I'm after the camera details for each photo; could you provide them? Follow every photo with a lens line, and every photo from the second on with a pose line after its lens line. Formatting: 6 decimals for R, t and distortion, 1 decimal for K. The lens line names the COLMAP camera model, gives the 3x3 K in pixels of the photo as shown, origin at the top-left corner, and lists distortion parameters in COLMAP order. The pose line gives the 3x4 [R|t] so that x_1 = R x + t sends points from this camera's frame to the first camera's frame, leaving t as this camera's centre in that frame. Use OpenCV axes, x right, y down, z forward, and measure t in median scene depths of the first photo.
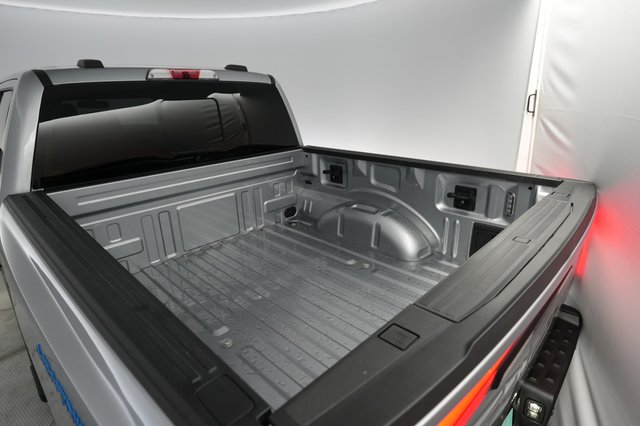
lens RADIAL K [[356.3, 0, 319.8], [0, 356.3, 214.0], [0, 0, 1]] dist [0.001648, 0.000392]
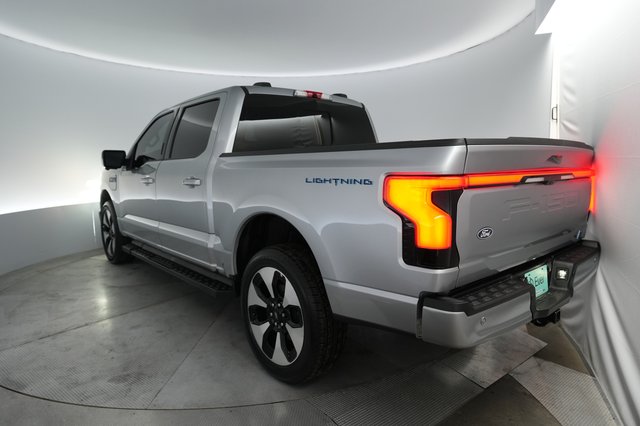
lens RADIAL K [[409.0, 0, 319.4], [0, 409.0, 213.5], [0, 0, 1]] dist [-0.009366, -0.000880]
pose [[0.997399, 0.019296, -0.069443, -0.240956], [-0.033530, 0.977109, -0.210079, 0.485092], [0.063799, 0.211861, 0.975215, -0.606006]]
